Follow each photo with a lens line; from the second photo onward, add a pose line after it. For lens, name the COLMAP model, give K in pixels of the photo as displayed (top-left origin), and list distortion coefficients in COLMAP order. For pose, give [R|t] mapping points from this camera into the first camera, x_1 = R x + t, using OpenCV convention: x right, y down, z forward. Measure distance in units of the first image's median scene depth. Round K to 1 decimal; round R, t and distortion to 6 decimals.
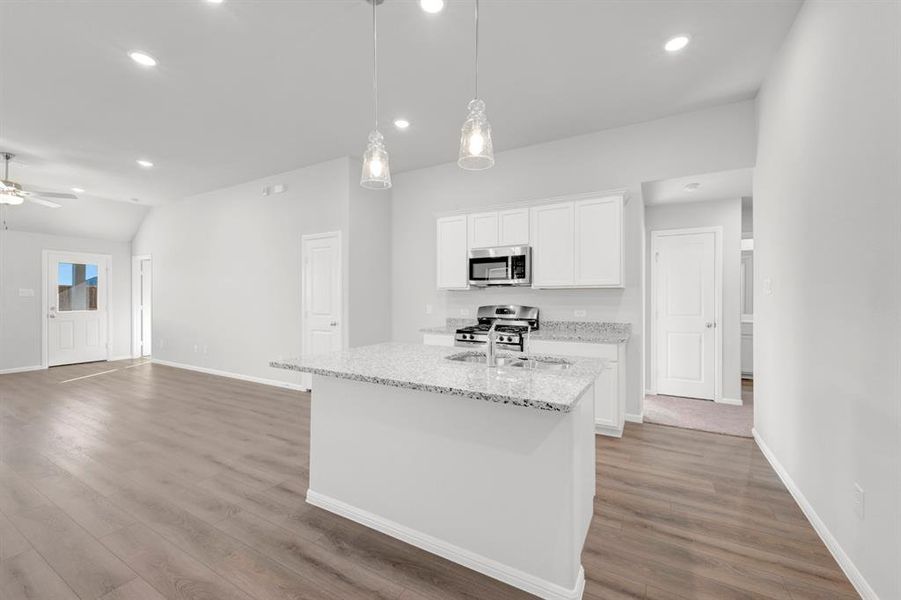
lens RADIAL K [[369.9, 0, 454.6], [0, 369.9, 296.0], [0, 0, 1]] dist [-0.000831, -0.000172]
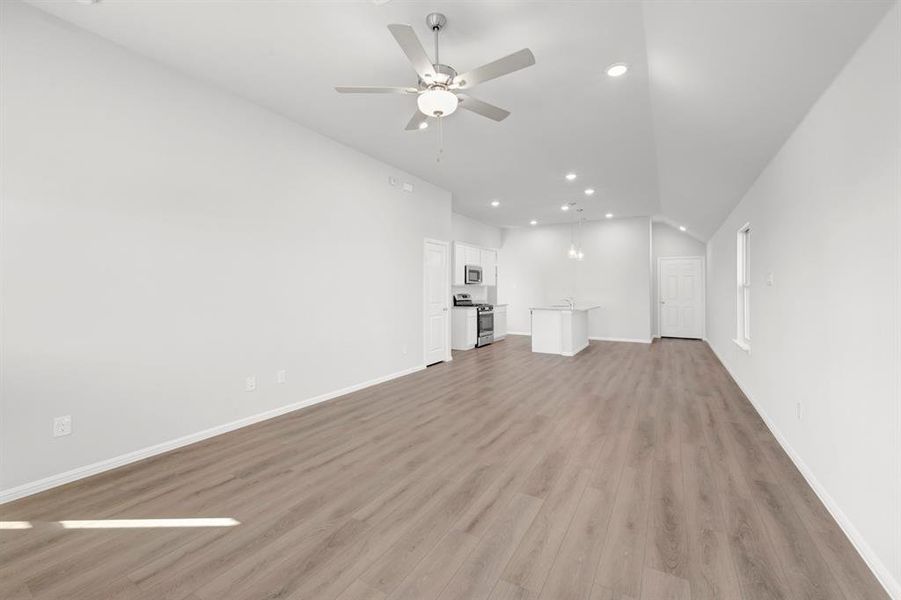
lens RADIAL K [[369.9, 0, 454.6], [0, 369.9, 296.0], [0, 0, 1]] dist [-0.000831, -0.000172]
pose [[0.004865, -0.014661, 0.999881, -1.845582], [-0.001882, 0.999891, 0.014671, 0.007460], [-0.999986, -0.001953, 0.004836, 1.040734]]
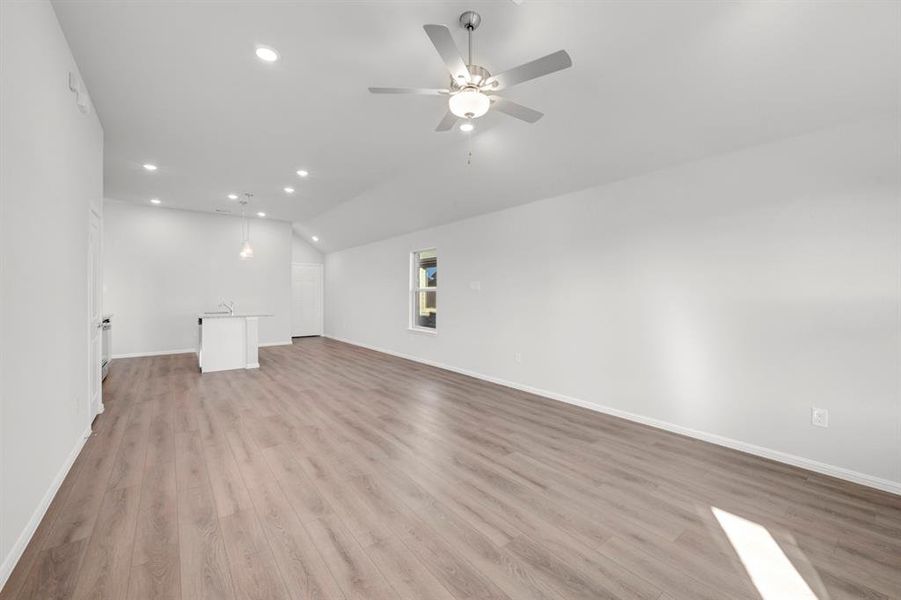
lens RADIAL K [[365.2, 0, 457.3], [0, 365.2, 299.6], [0, 0, 1]] dist [0.002226, 0.000048]
pose [[-0.929117, -0.006623, 0.369727, -1.482120], [-0.000469, 0.999860, 0.016732, 0.003530], [-0.369786, 0.015372, -0.928990, 1.586954]]
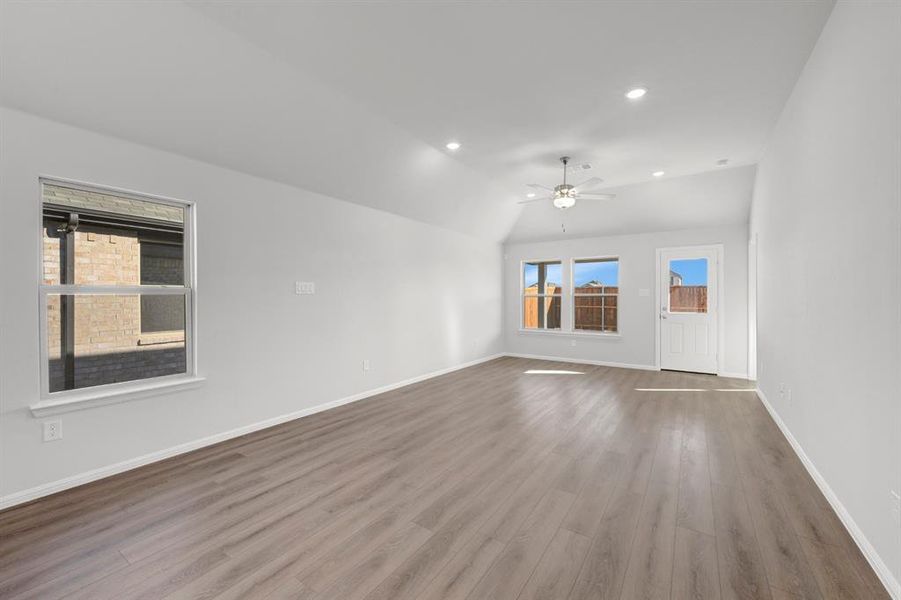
lens RADIAL K [[365.2, 0, 457.3], [0, 365.2, 299.6], [0, 0, 1]] dist [0.002226, 0.000048]
pose [[-0.052065, 0.005142, -0.998630, -0.185308], [0.005725, 0.999972, 0.004850, 0.003385], [0.998627, -0.005465, -0.052093, 0.806638]]
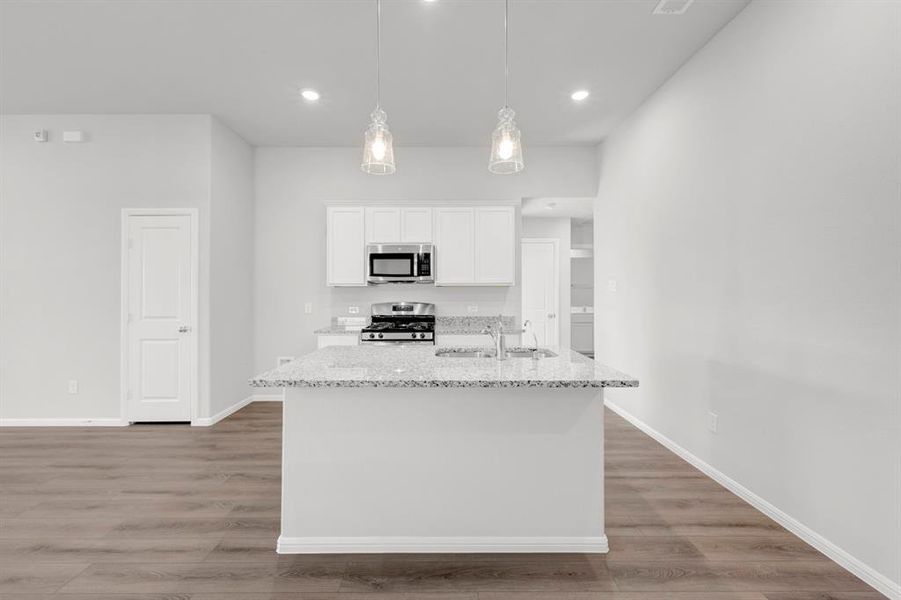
lens RADIAL K [[369.9, 0, 454.6], [0, 369.9, 296.0], [0, 0, 1]] dist [-0.000831, -0.000172]
pose [[0.868177, -0.003998, 0.496239, -0.243502], [0.001055, 0.999980, 0.006210, 0.001621], [-0.496254, -0.004868, 0.868164, 0.069722]]
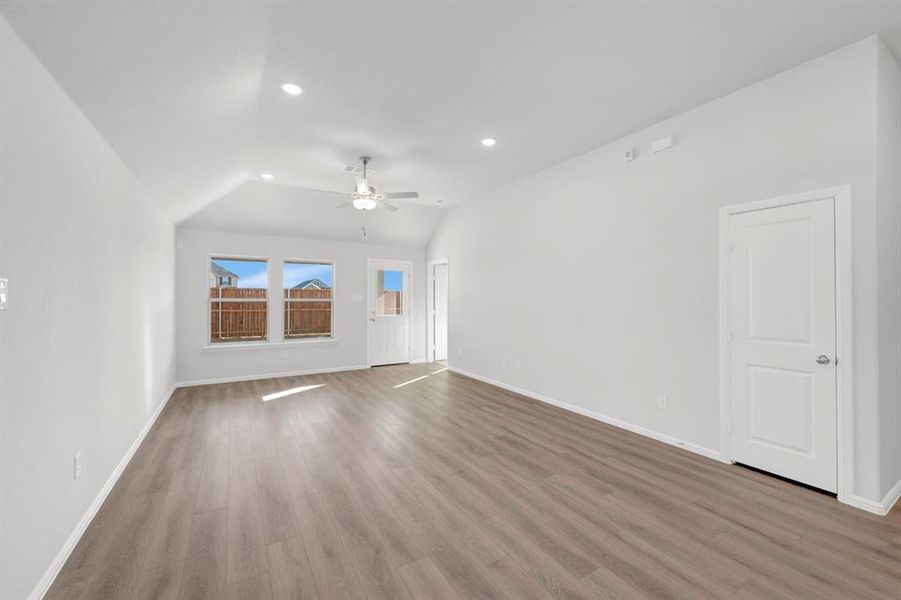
lens RADIAL K [[359.9, 0, 455.3], [0, 359.9, 296.4], [0, 0, 1]] dist [0.001956, 0.000157]
pose [[0.877376, -0.001297, -0.479802, -0.586192], [0.001041, 0.999999, -0.000801, -0.019065], [0.479803, 0.000203, 0.877376, 0.302413]]
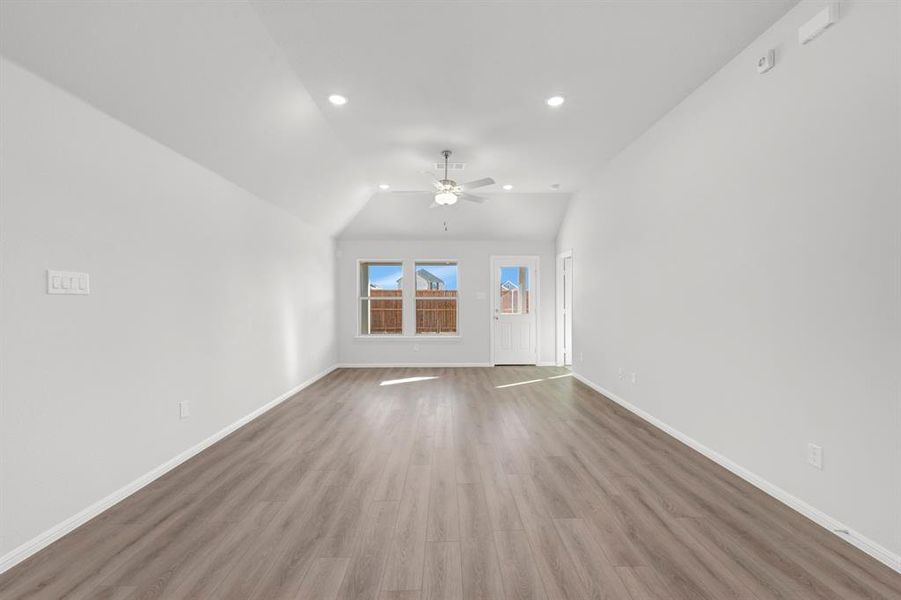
lens RADIAL K [[362.1, 0, 460.3], [0, 362.1, 306.2], [0, 0, 1]] dist [0.001624, 0.000225]
pose [[0.530785, 0.012673, -0.847412, -0.410965], [0.006229, 0.999803, 0.018854, 0.000941], [0.847484, -0.015286, 0.530601, 0.560478]]
